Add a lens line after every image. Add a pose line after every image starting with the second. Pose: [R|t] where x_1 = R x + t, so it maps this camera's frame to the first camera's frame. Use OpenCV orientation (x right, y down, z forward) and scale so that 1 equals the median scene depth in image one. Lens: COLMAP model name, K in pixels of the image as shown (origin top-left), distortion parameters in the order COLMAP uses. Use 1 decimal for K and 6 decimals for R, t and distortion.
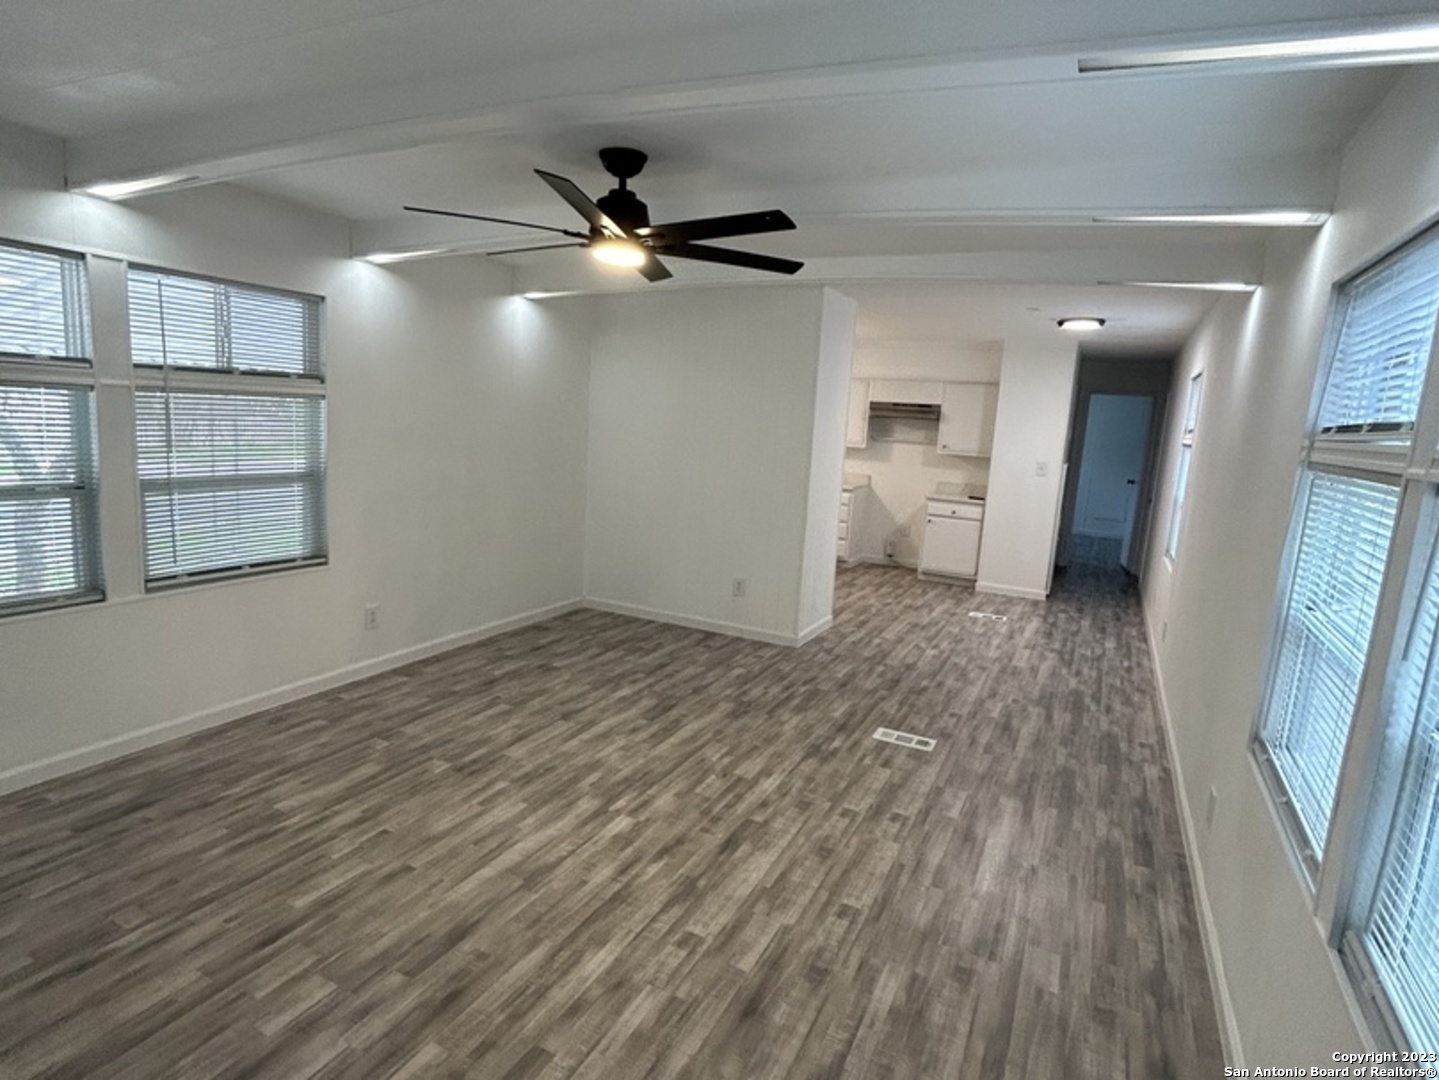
lens RADIAL K [[773.8, 0, 714.8], [0, 773.8, 543.9], [0, 0, 1]] dist [-0.000070, -0.001471]
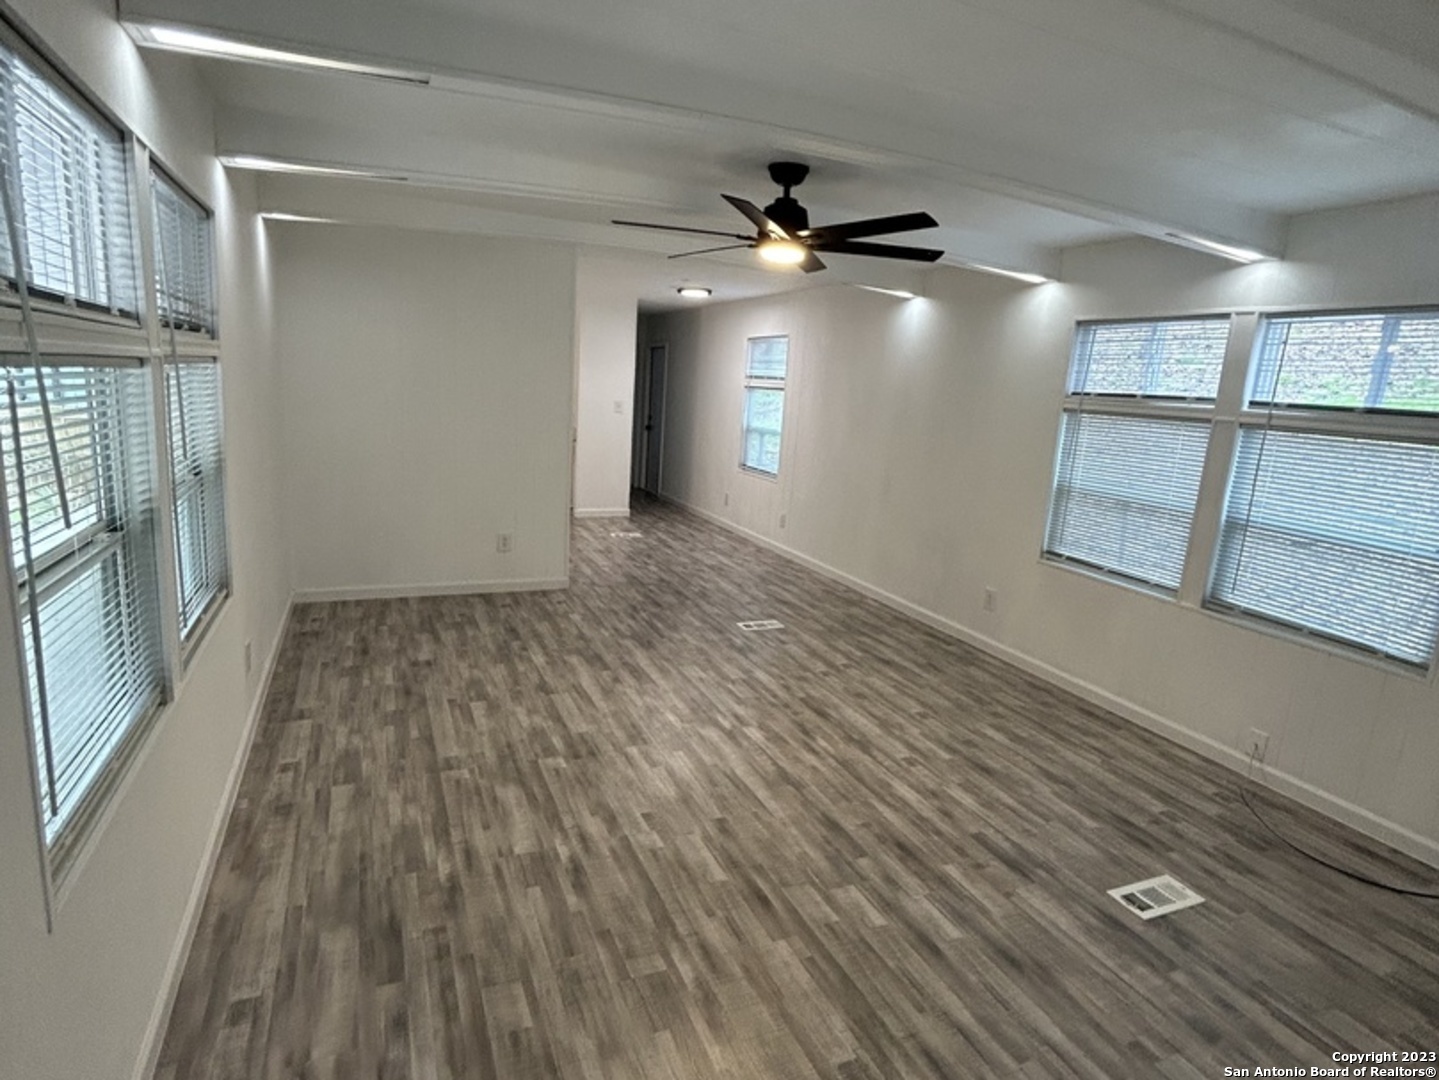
lens RADIAL K [[773.8, 0, 714.8], [0, 773.8, 543.9], [0, 0, 1]] dist [-0.000070, -0.001471]
pose [[0.646319, -0.174176, 0.742923, -0.847270], [0.105717, 0.984651, 0.138878, -0.083190], [-0.755709, -0.011220, 0.654812, 0.224674]]
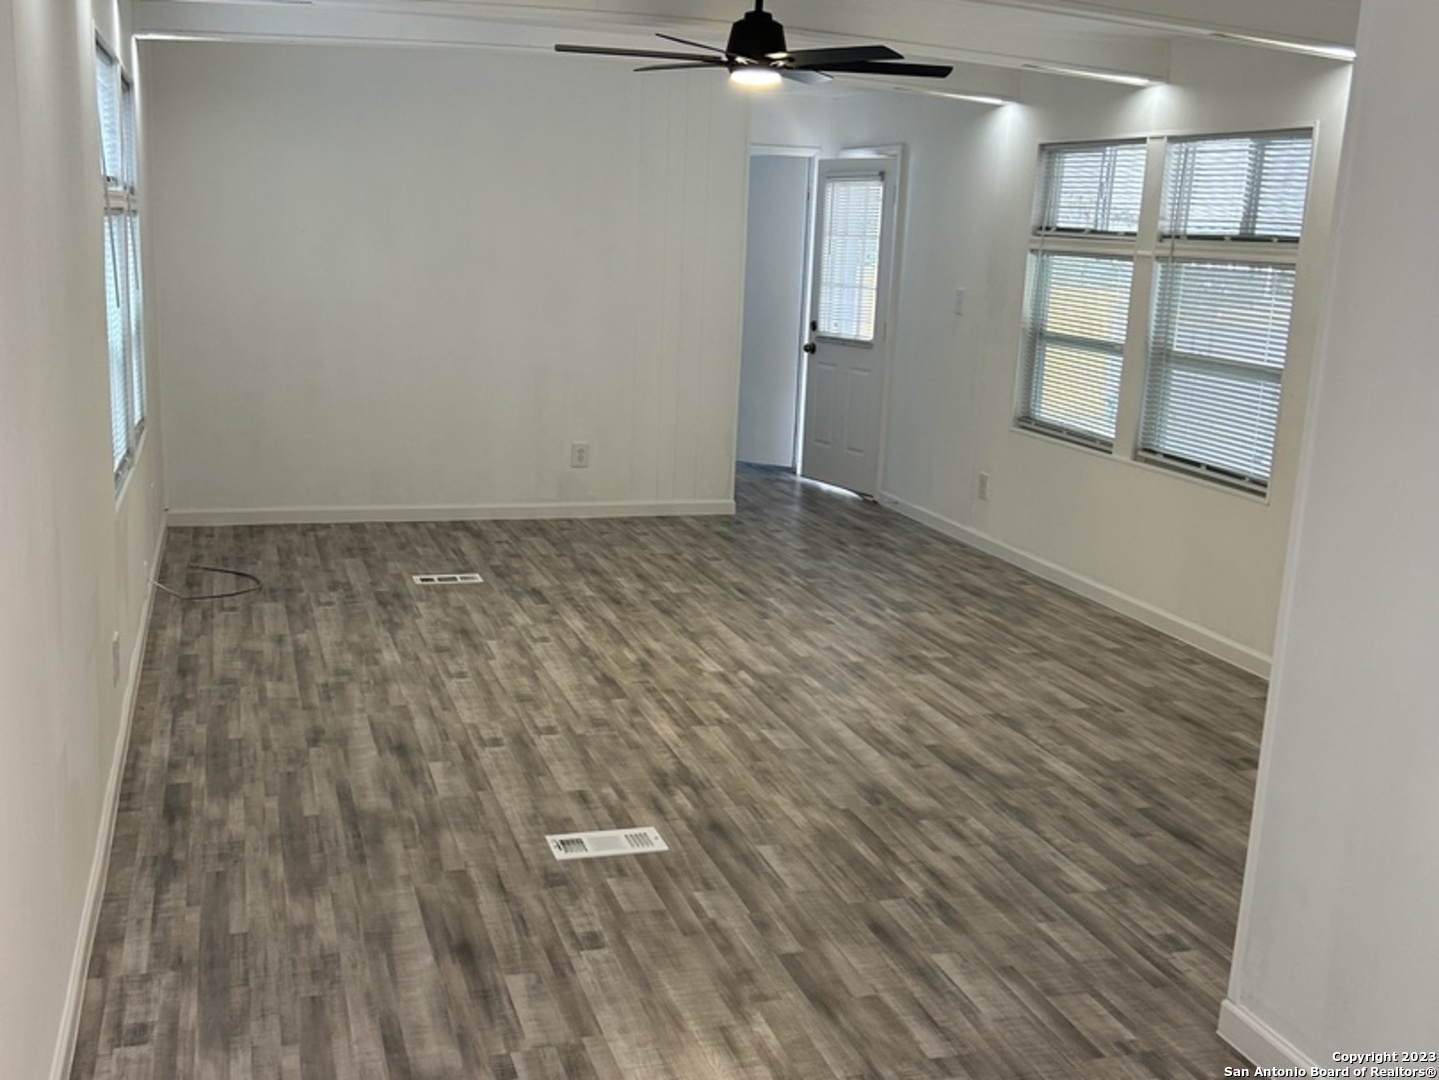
lens RADIAL K [[1475.8, 0, 719.5], [0, 1475.8, 540.0], [0, 0, 1]] dist [0.147654, -0.316882]
pose [[-0.703338, 0.054846, -0.708737, 0.986527], [-0.207725, 0.937644, 0.278702, -0.254110], [0.679828, 0.343244, -0.648088, 1.816660]]
